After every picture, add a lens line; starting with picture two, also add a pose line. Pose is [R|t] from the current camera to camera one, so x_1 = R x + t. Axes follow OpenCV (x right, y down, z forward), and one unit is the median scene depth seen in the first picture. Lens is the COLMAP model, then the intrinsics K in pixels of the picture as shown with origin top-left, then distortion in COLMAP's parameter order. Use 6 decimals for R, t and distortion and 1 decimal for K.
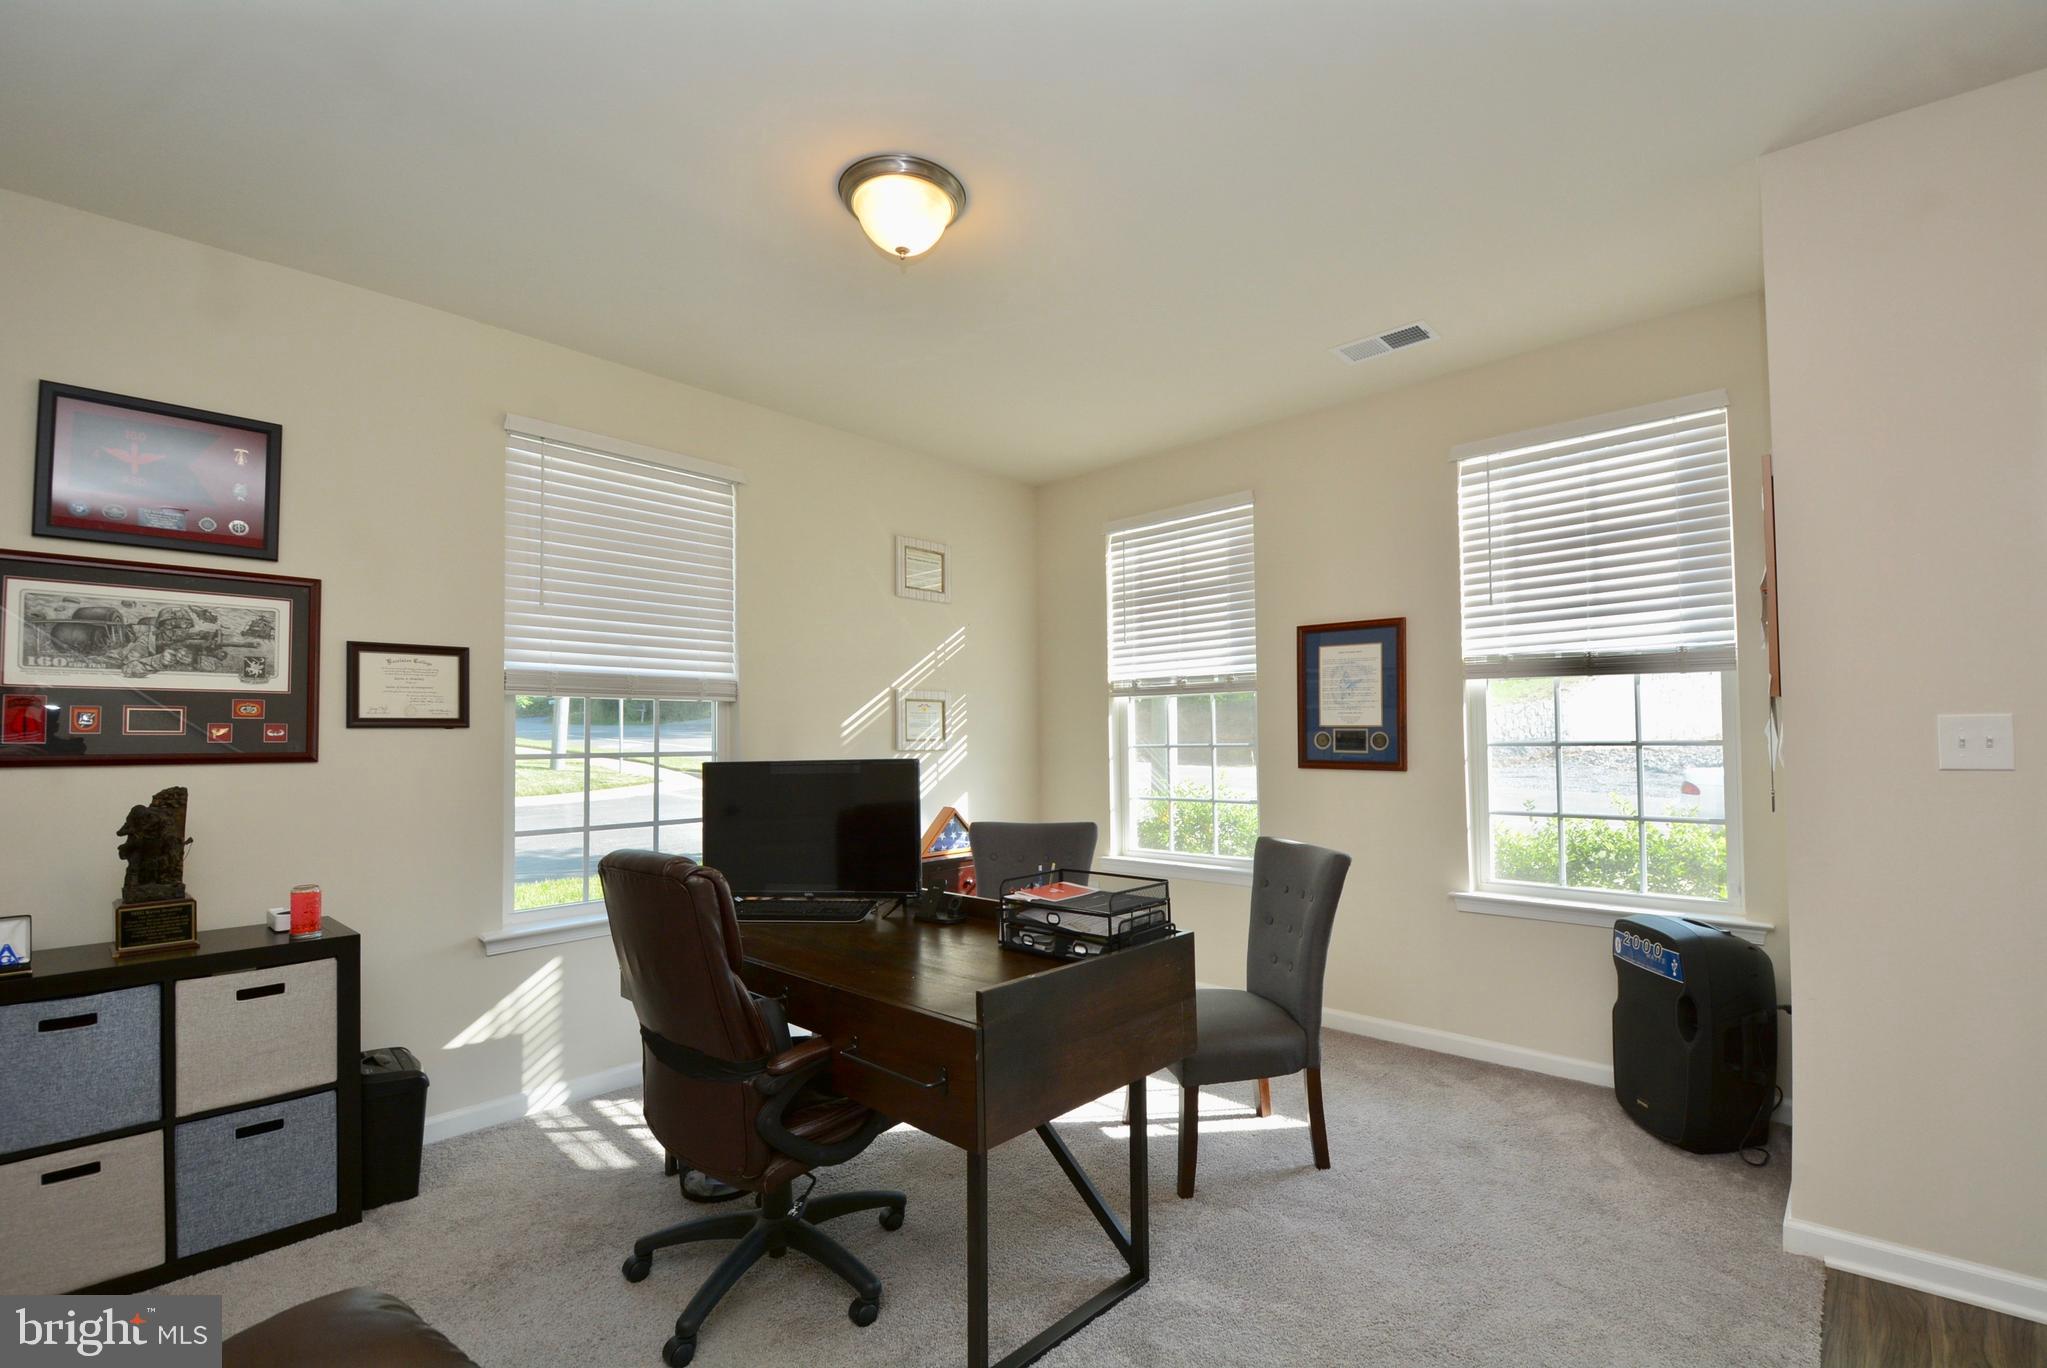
lens RADIAL K [[897.9, 0, 1045.6], [0, 897.9, 711.0], [0, 0, 1]] dist [0.009872, -0.017387]
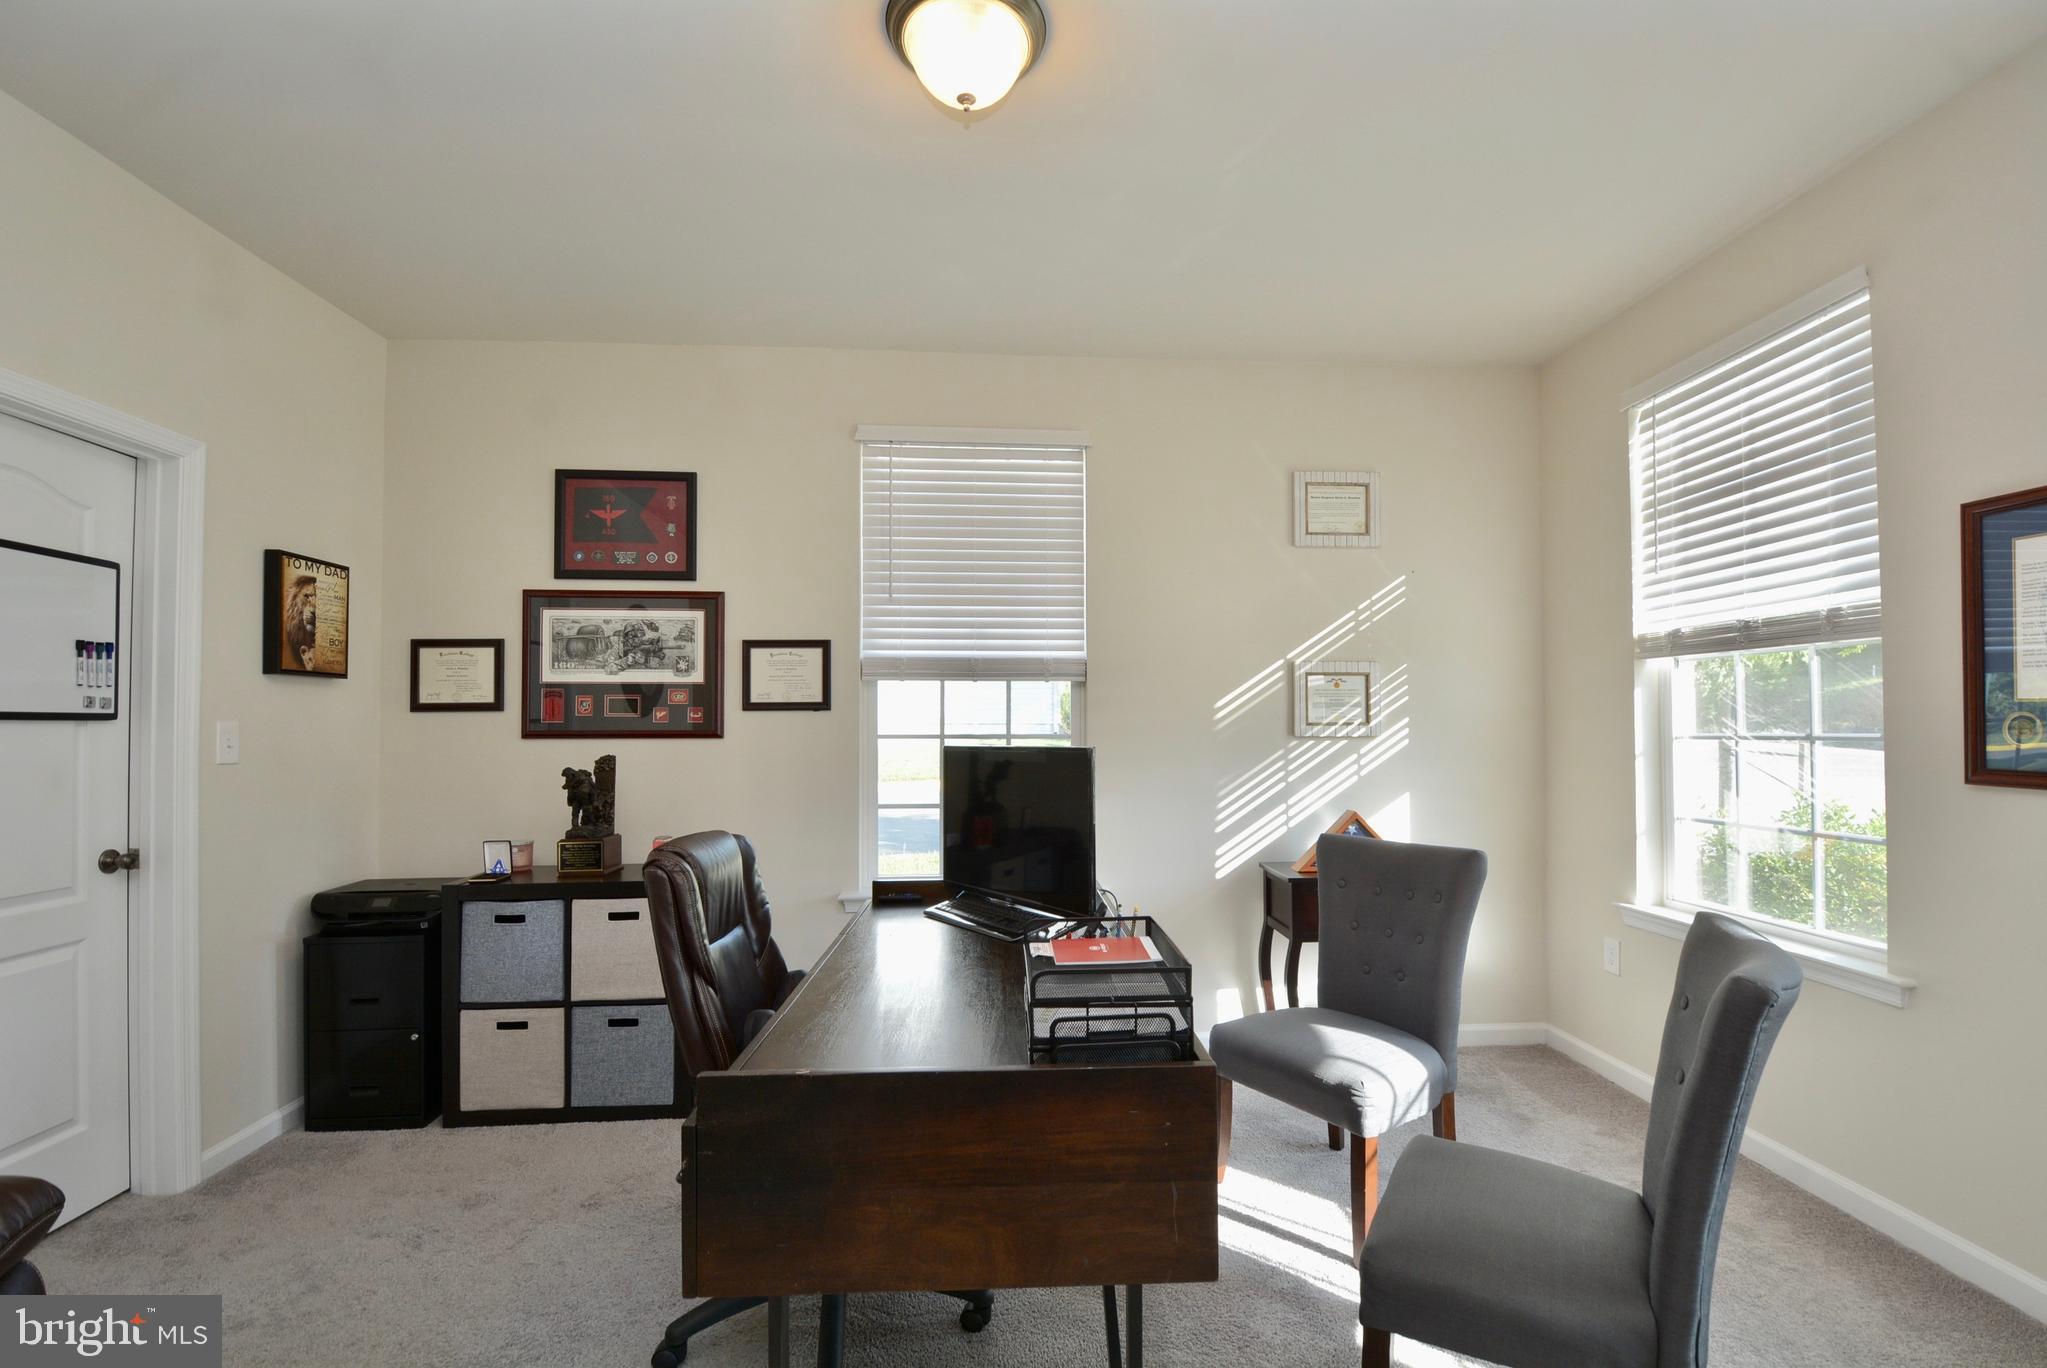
lens RADIAL K [[897.9, 0, 1045.6], [0, 897.9, 711.0], [0, 0, 1]] dist [0.009872, -0.017387]
pose [[0.719069, -0.003363, -0.694931, 0.363019], [0.016916, 0.999777, 0.012665, 0.010278], [0.694733, -0.020863, 0.718965, 0.394965]]
